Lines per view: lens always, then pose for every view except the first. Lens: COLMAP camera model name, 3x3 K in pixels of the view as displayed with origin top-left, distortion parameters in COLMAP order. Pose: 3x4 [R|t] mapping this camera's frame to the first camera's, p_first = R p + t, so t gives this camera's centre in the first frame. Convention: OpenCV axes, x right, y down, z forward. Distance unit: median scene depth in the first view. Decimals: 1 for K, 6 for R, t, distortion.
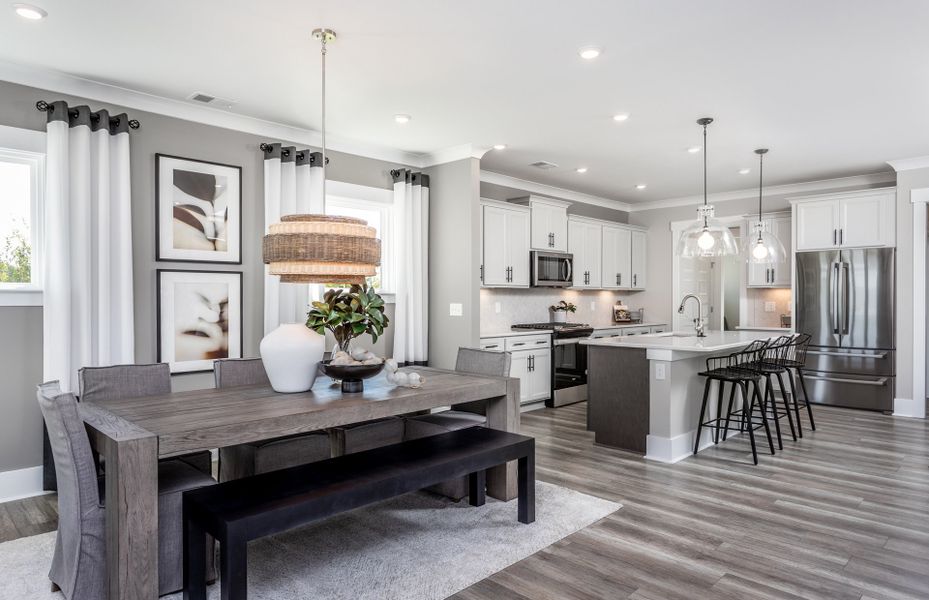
lens RADIAL K [[581.4, 0, 464.8], [0, 581.4, 303.1], [0, 0, 1]] dist [0.001781, 0.000429]
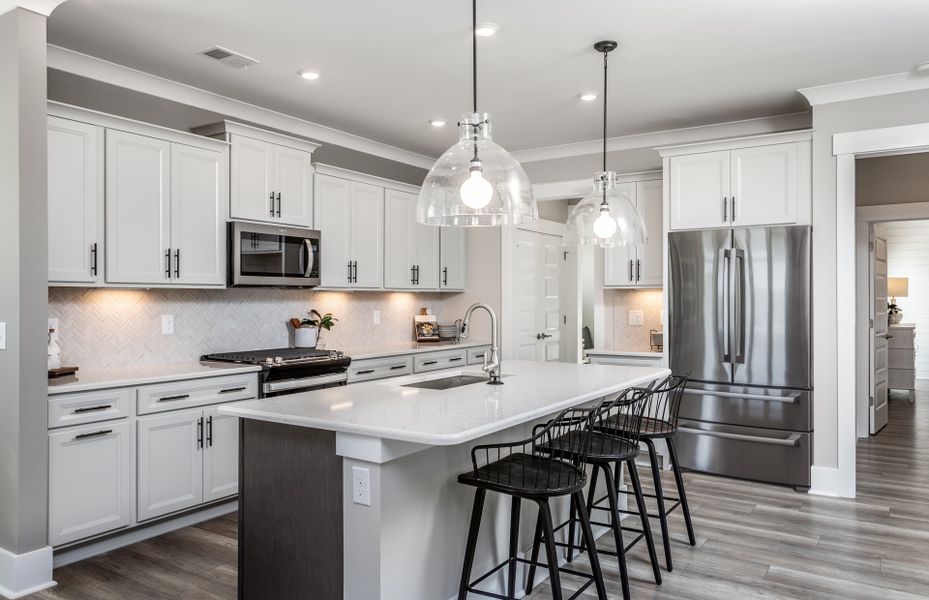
lens RADIAL K [[677.8, 0, 464.5], [0, 677.8, 300.0], [0, 0, 1]] dist [0.002614, 0.002743]
pose [[0.979674, -0.001220, 0.200593, 0.215142], [0.002528, 0.999977, -0.006265, -0.011335], [-0.200581, 0.006645, 0.979655, 0.341253]]
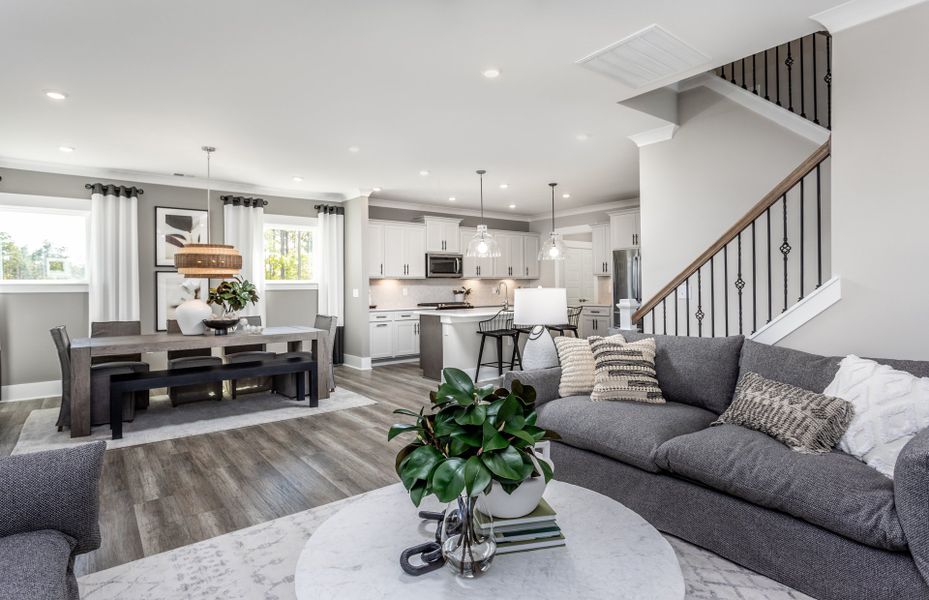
lens RADIAL K [[492.9, 0, 462.3], [0, 492.9, 288.2], [0, 0, 1]] dist [-0.000421, -0.000417]
pose [[0.991306, -0.010173, -0.131180, 0.388187], [0.009542, 0.999940, -0.005435, 0.006773], [0.131227, 0.004136, 0.991344, -0.240561]]
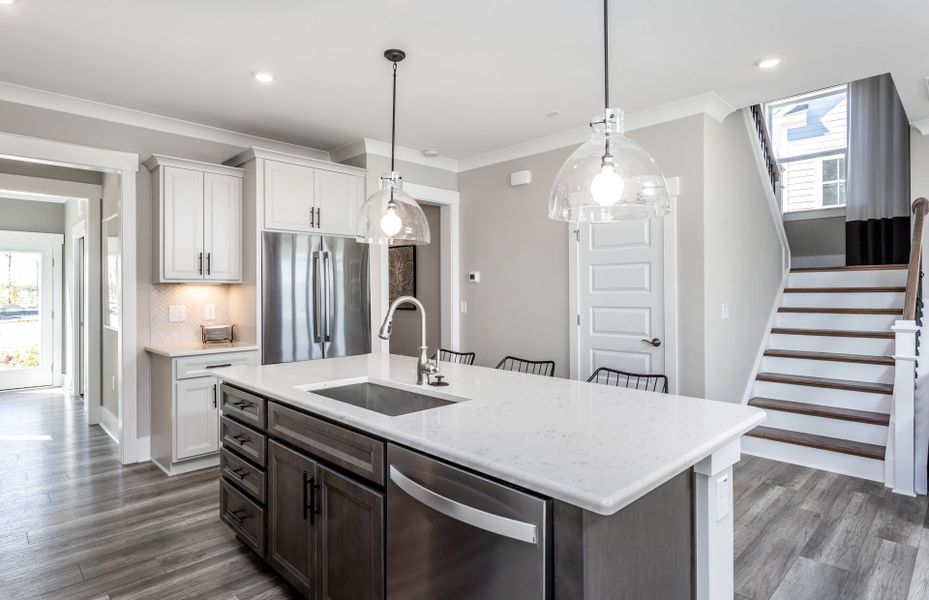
lens RADIAL K [[492.9, 0, 462.3], [0, 492.9, 288.2], [0, 0, 1]] dist [-0.000421, -0.000417]
pose [[0.018310, 0.007731, 0.999802, 0.005394], [0.013003, 0.999884, -0.007970, -0.014658], [-0.999748, 0.013147, 0.018207, 0.808957]]
